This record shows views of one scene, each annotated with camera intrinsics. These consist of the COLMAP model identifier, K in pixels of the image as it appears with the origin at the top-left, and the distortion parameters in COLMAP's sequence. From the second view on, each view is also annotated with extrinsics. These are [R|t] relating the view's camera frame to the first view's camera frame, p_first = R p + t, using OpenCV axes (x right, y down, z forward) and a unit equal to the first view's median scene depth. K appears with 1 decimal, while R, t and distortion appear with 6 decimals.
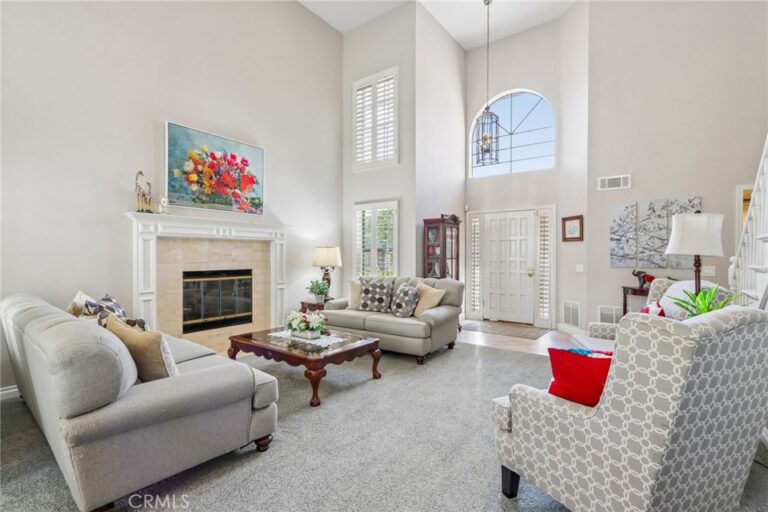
lens RADIAL K [[354.9, 0, 384.7], [0, 354.9, 255.3], [0, 0, 1]] dist [-0.016113, 0.000165]
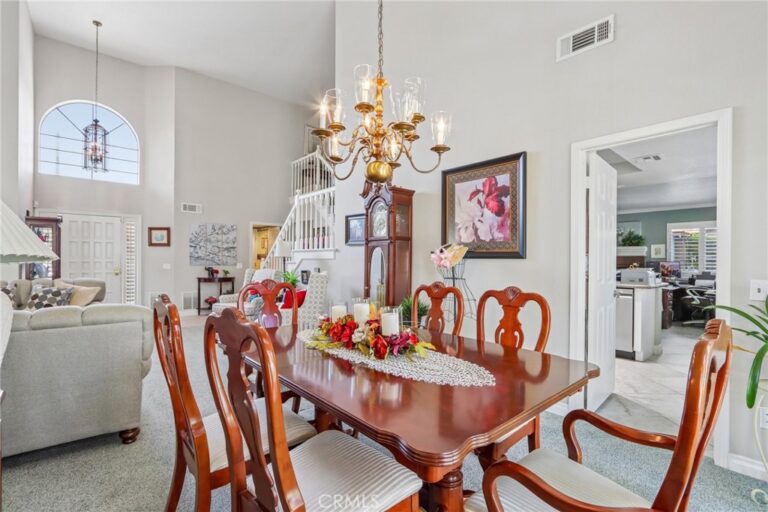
lens RADIAL K [[354.9, 0, 384.8], [0, 354.9, 258.8], [0, 0, 1]] dist [-0.016113, 0.000165]
pose [[0.192026, 0.002538, 0.981387, -0.610987], [-0.005114, 0.999986, -0.001585, 0.004942], [-0.981377, -0.004714, 0.192036, -0.078002]]
